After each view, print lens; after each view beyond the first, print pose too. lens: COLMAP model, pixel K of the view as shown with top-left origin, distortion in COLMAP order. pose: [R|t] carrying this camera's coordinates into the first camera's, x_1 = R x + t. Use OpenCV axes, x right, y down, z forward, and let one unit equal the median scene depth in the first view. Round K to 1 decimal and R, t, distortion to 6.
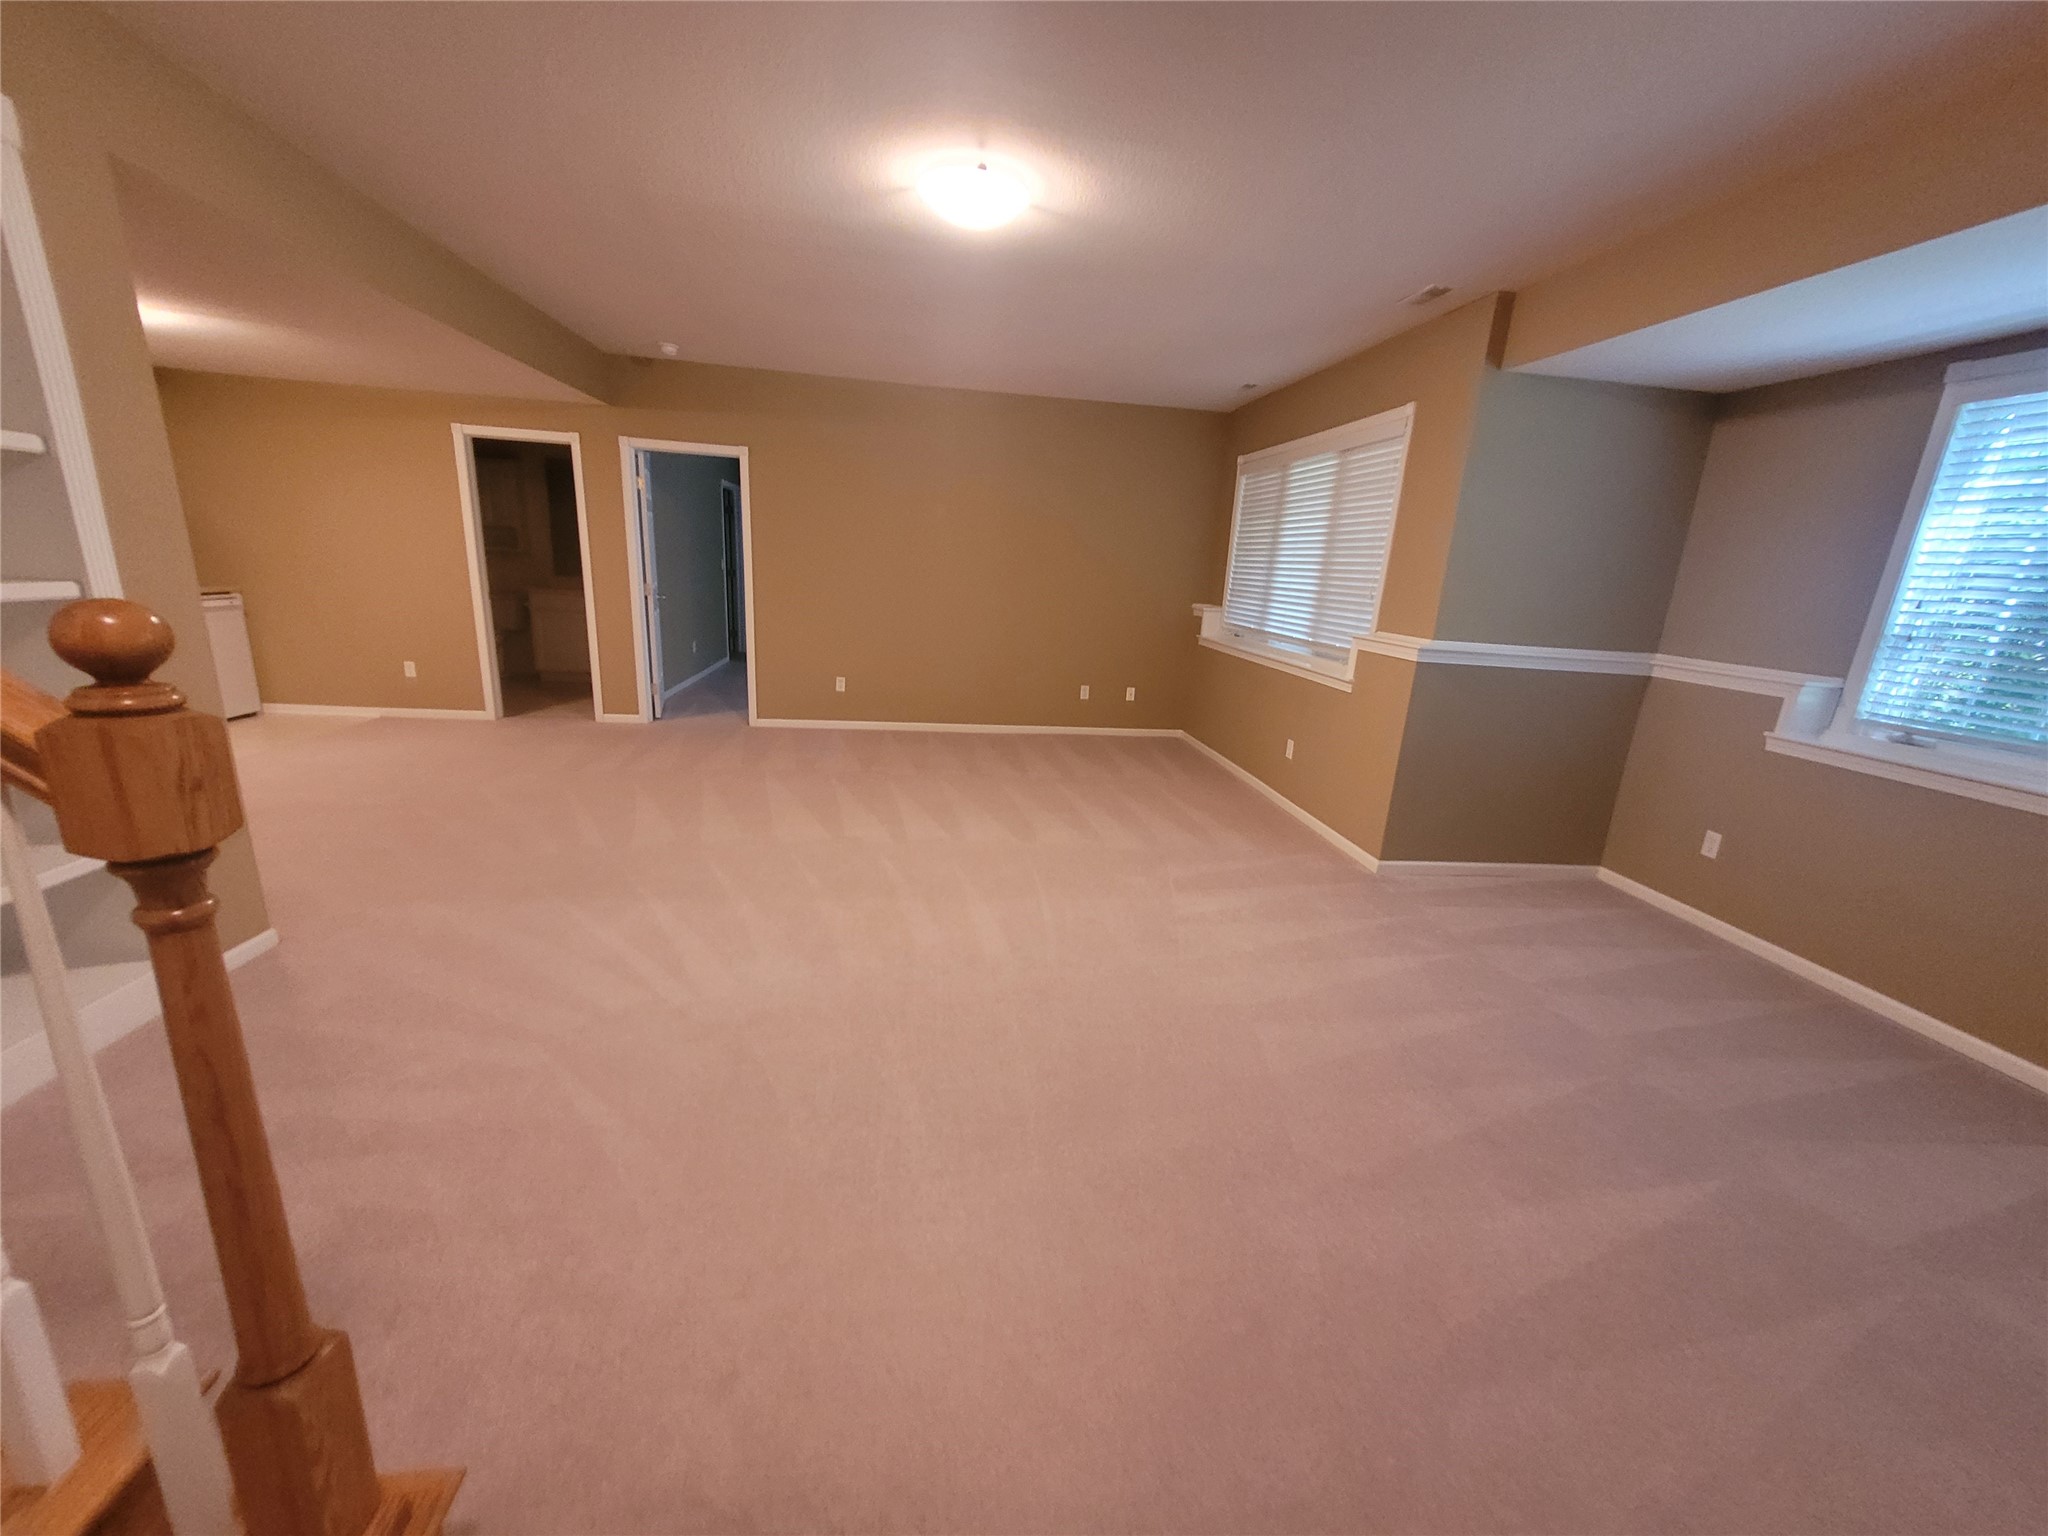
lens RADIAL K [[810.9, 0, 1027.0], [0, 810.9, 770.1], [0, 0, 1]] dist [0.007224, -0.000168]
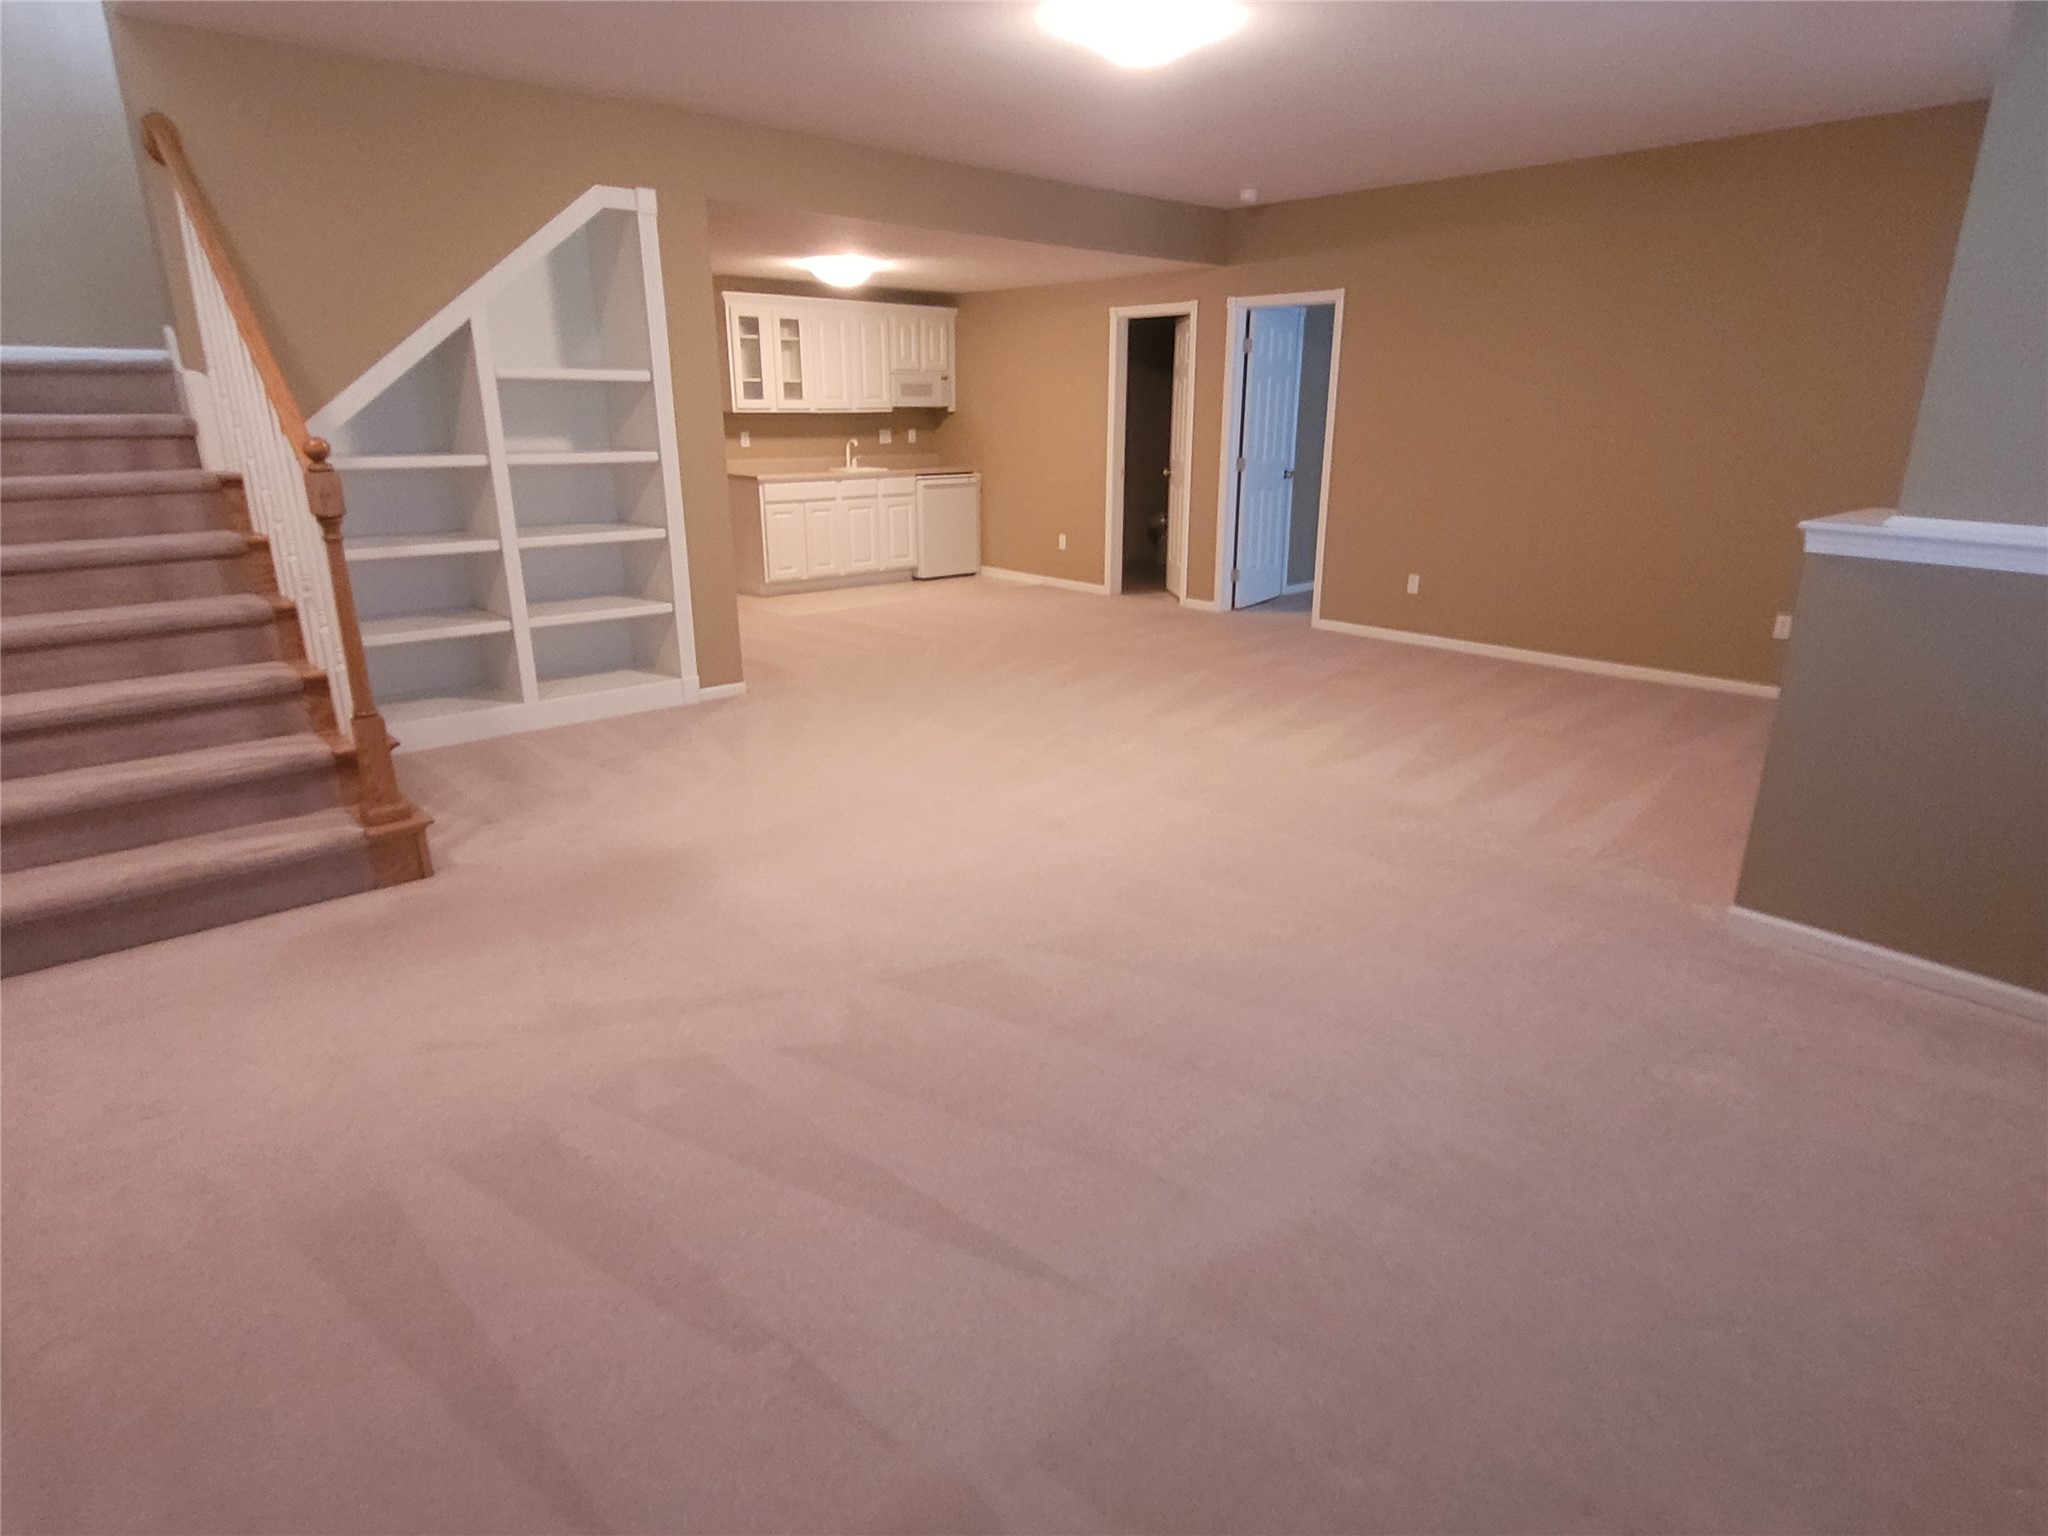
lens RADIAL K [[1159.4, 0, 1031.6], [0, 1159.4, 772.0], [0, 0, 1]] dist [-0.002513, 0.000196]
pose [[0.570987, 0.193952, -0.797720, 0.528414], [-0.175652, 0.978053, 0.112069, 0.010274], [0.801948, 0.076131, 0.592523, 0.078514]]
